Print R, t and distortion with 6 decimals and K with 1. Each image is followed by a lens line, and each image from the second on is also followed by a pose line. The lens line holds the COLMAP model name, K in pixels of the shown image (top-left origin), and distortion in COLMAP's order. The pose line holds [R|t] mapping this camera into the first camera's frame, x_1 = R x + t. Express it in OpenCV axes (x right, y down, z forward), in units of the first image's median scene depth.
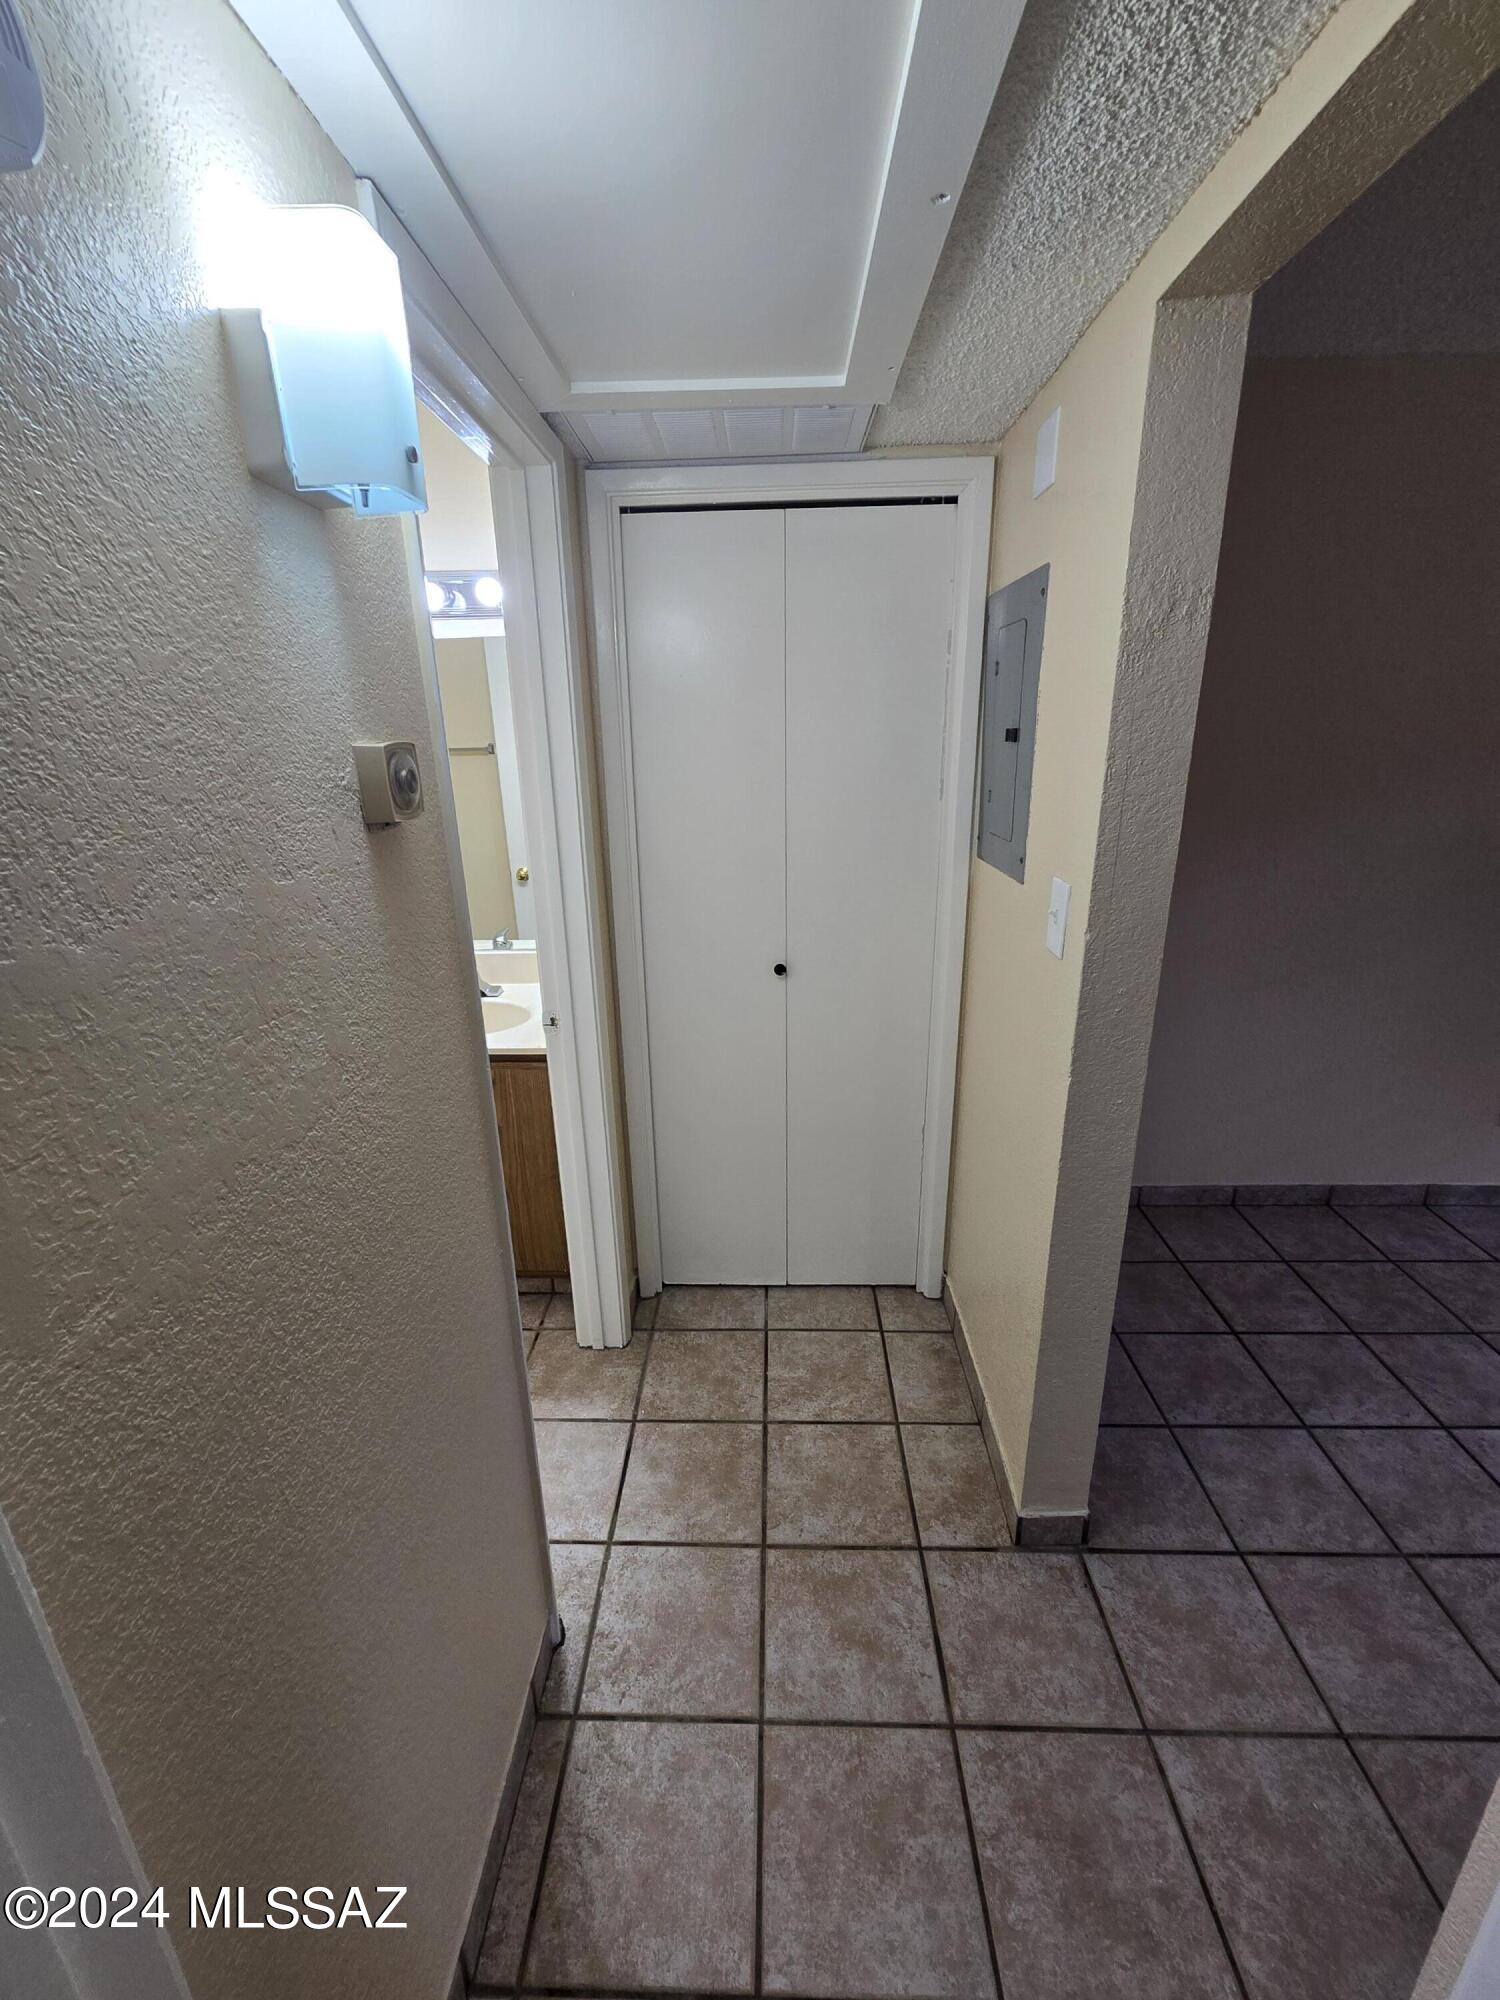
lens RADIAL K [[820.7, 0, 740.6], [0, 820.7, 1002.3], [0, 0, 1]] dist [-0.006091, 0.001931]
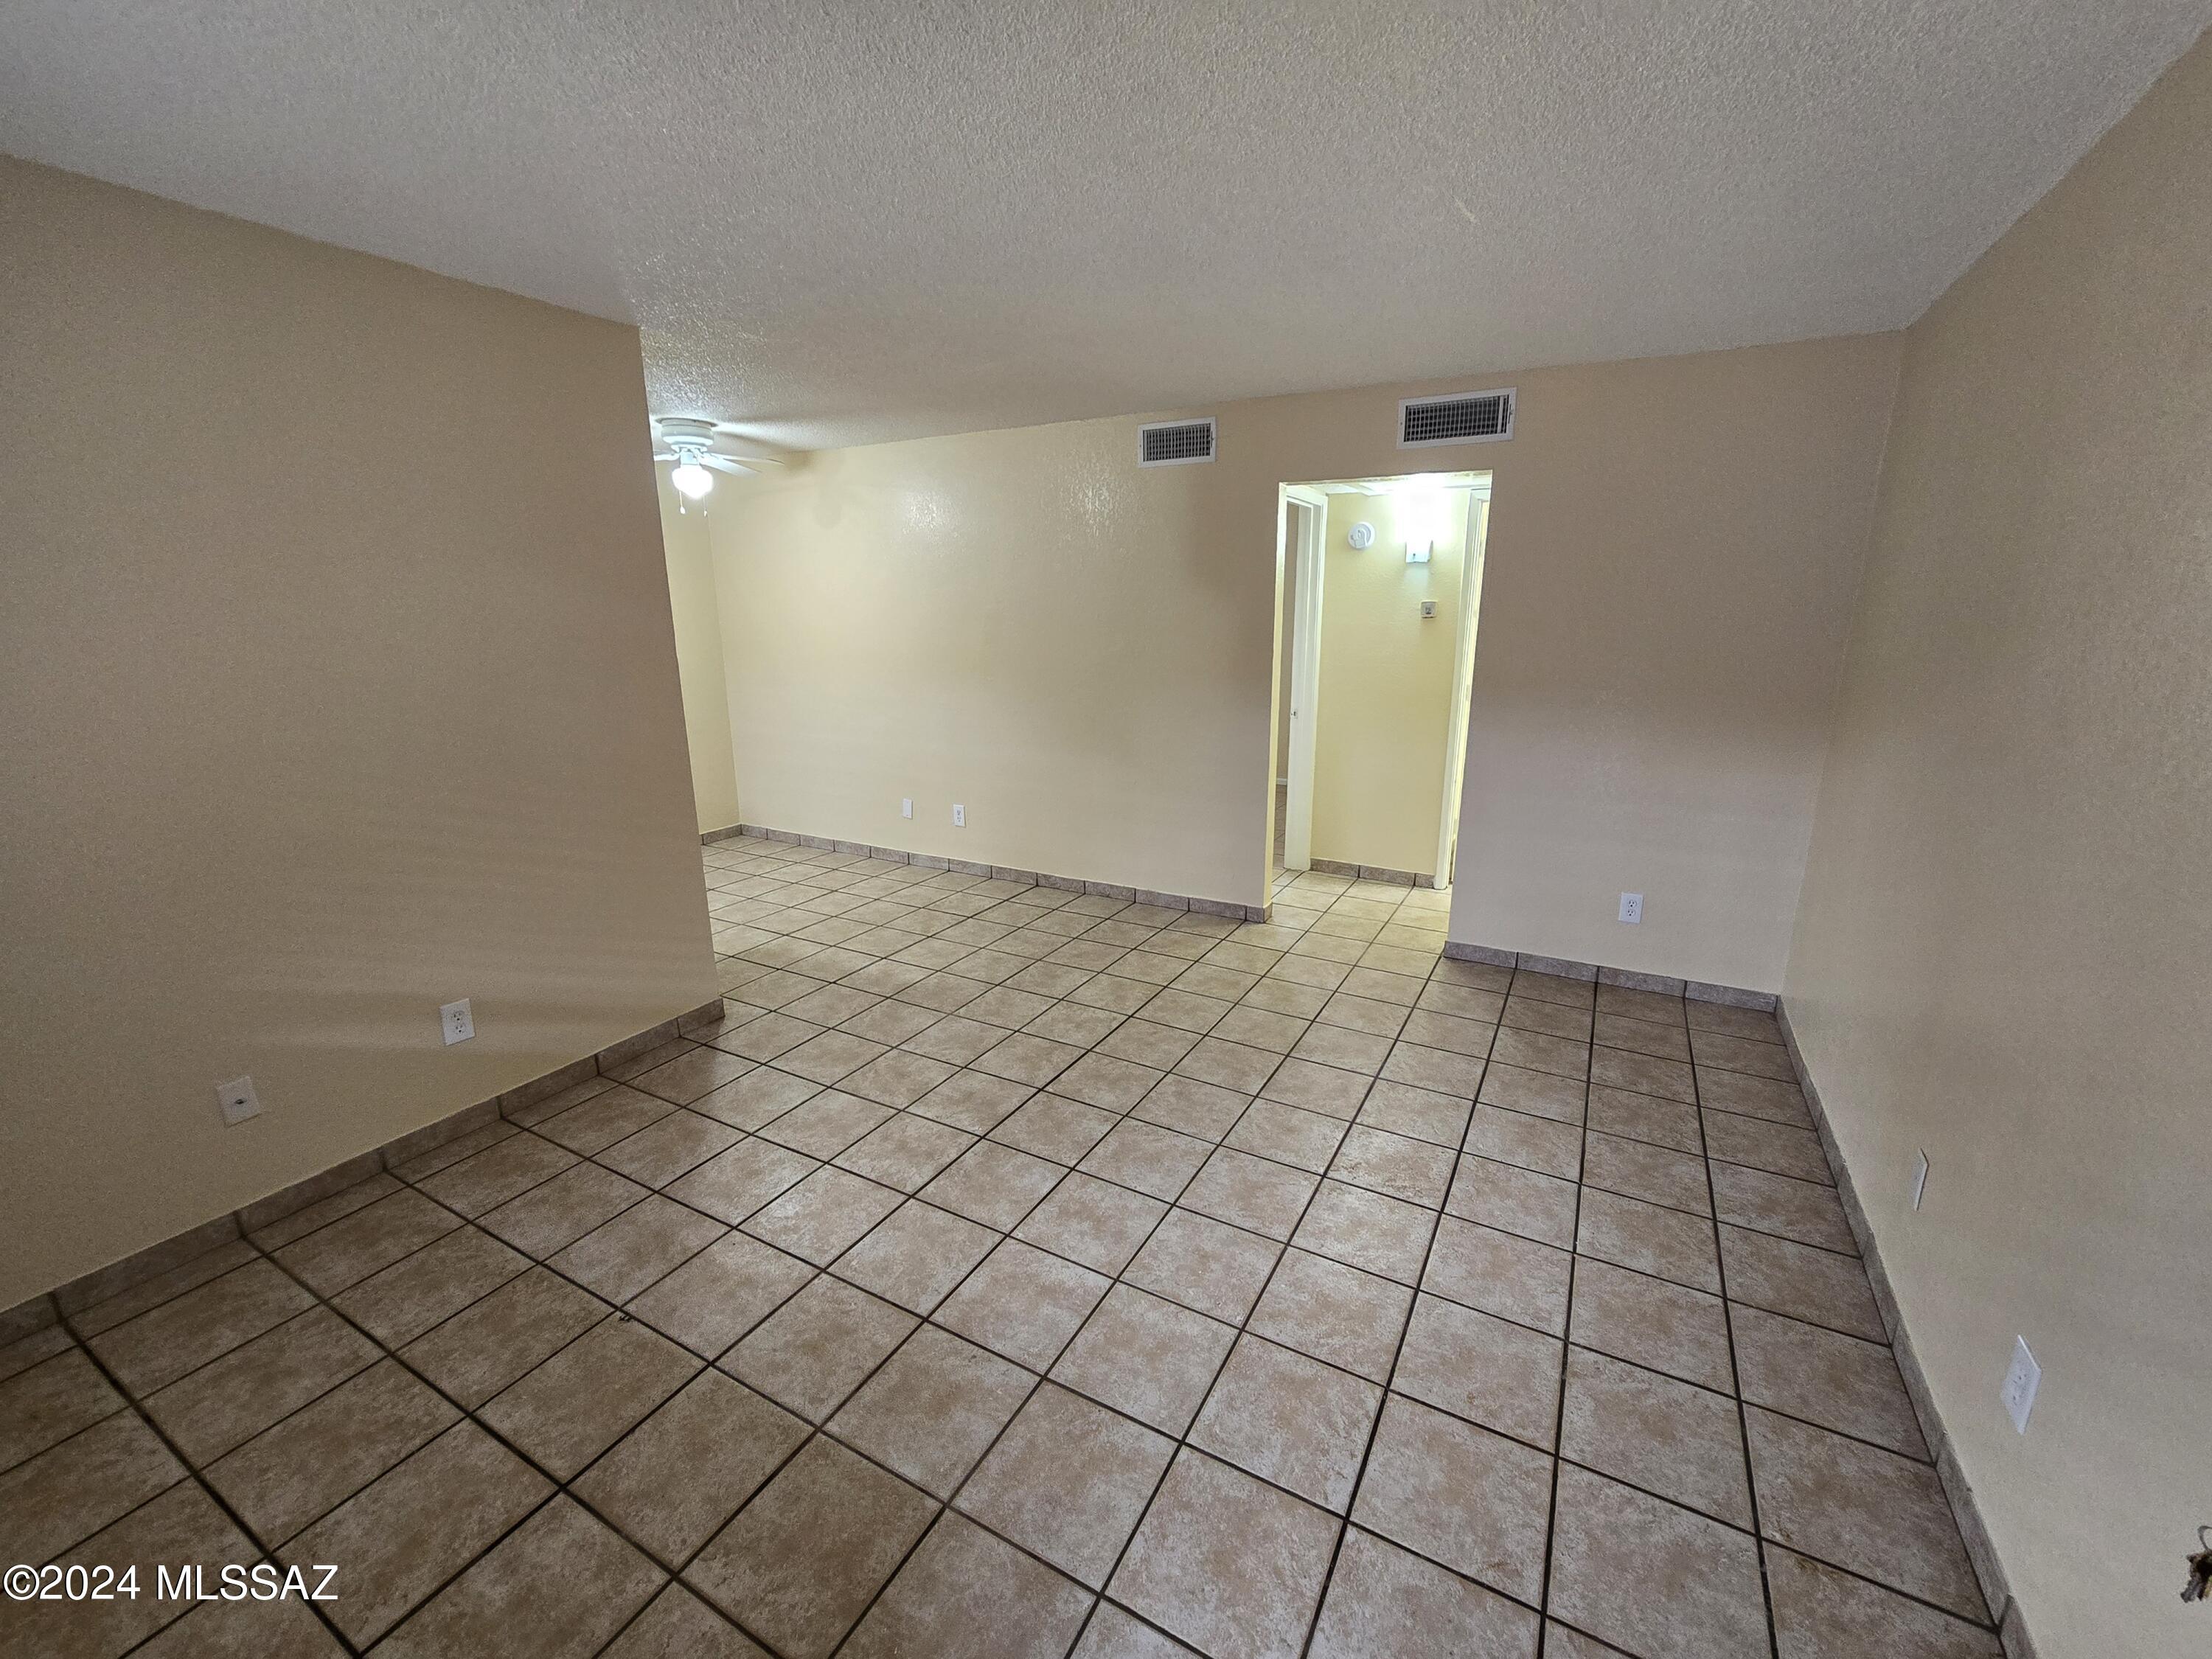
lens RADIAL K [[907.6, 0, 1115.9], [0, 907.6, 832.6], [0, 0, 1]] dist [-0.006091, 0.001931]
pose [[-0.445600, 0.246170, -0.860721, 2.922039], [-0.265724, 0.881751, 0.389751, -0.379074], [0.854886, 0.402388, -0.327495, 0.914949]]
